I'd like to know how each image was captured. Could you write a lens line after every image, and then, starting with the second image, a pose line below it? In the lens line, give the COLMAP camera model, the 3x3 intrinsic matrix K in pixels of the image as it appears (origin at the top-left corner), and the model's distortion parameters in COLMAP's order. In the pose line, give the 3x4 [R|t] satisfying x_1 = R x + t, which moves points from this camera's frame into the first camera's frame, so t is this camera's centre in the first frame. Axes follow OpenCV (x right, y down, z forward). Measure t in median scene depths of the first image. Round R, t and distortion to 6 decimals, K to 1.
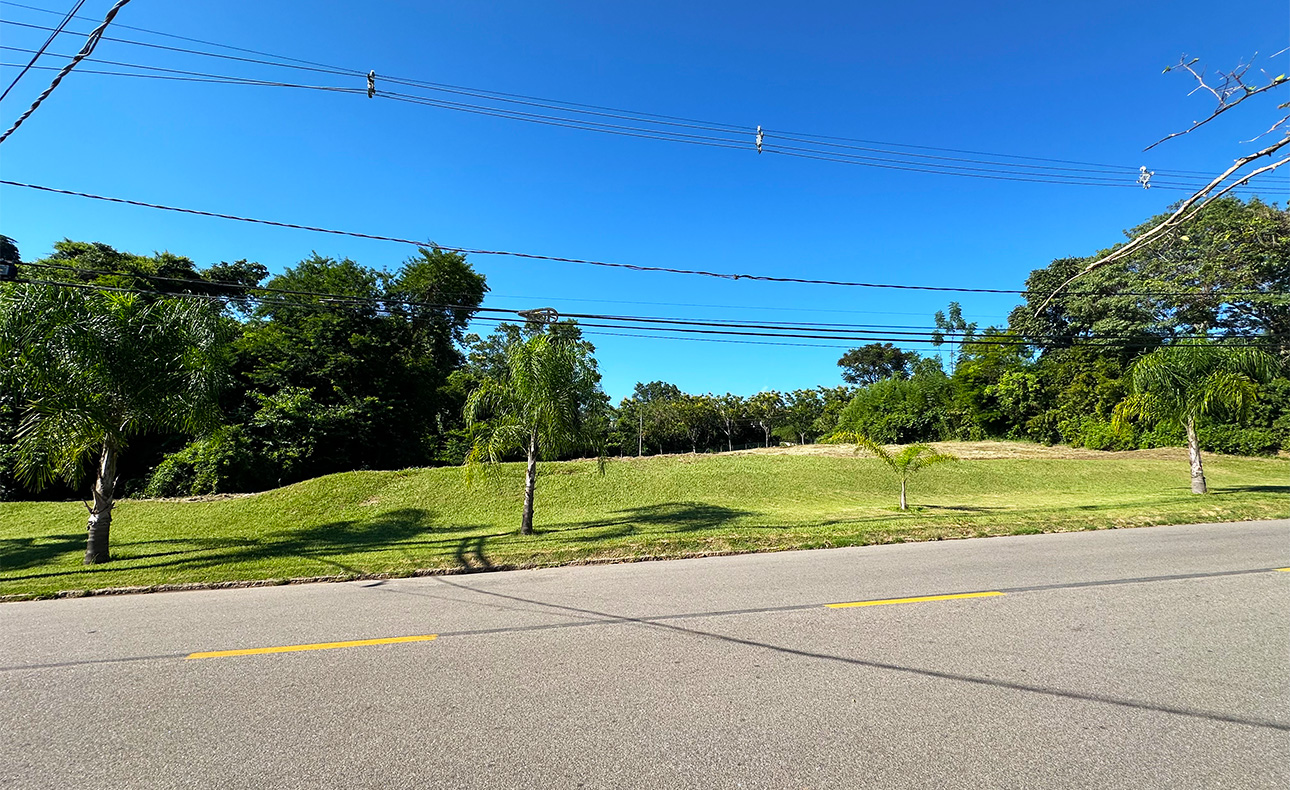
lens RADIAL K [[510.6, 0, 647.8], [0, 510.6, 399.4], [0, 0, 1]] dist [-0.001734, 0.000903]
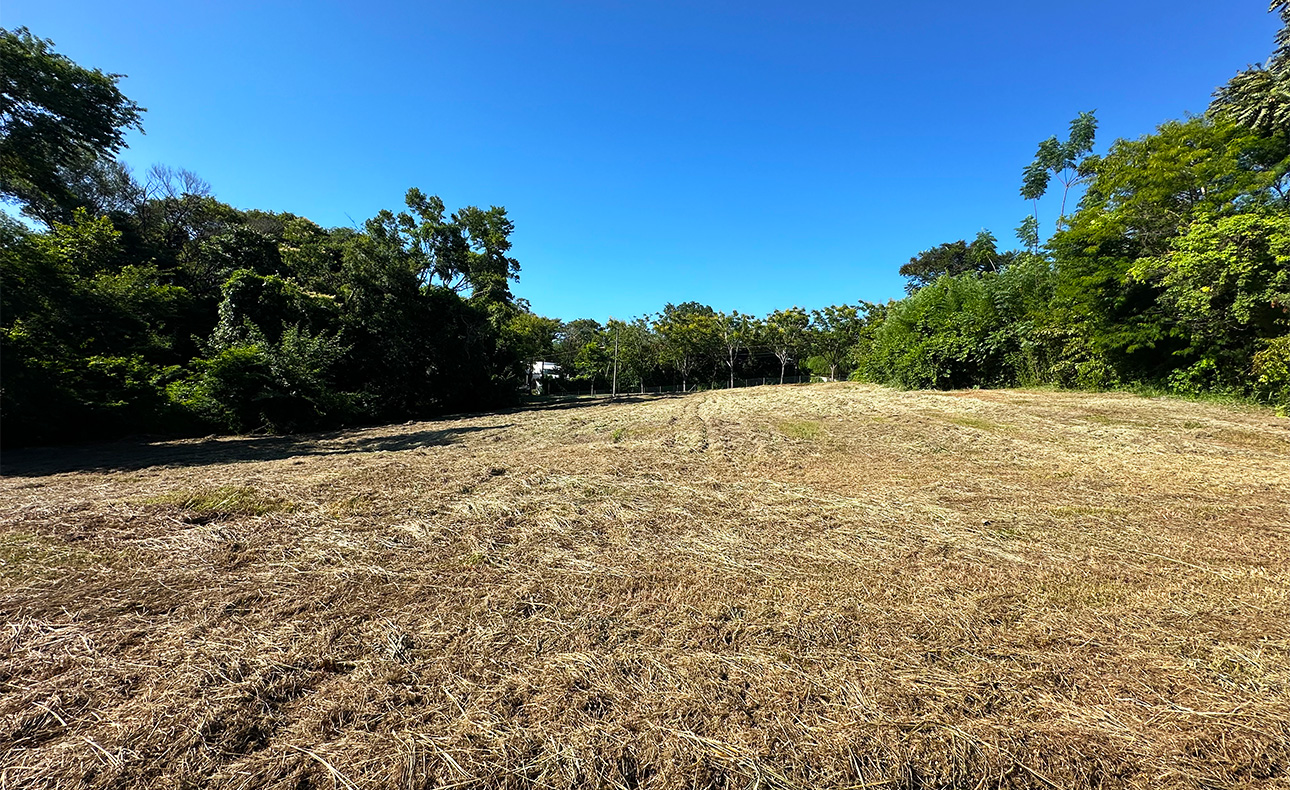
lens RADIAL K [[510.6, 0, 642.6], [0, 510.6, 398.6], [0, 0, 1]] dist [-0.001734, 0.000903]
pose [[0.986969, 0.024510, -0.159035, 0.674821], [-0.002079, 0.990191, 0.139703, 0.049627], [0.160900, -0.137552, 0.977339, 1.027587]]
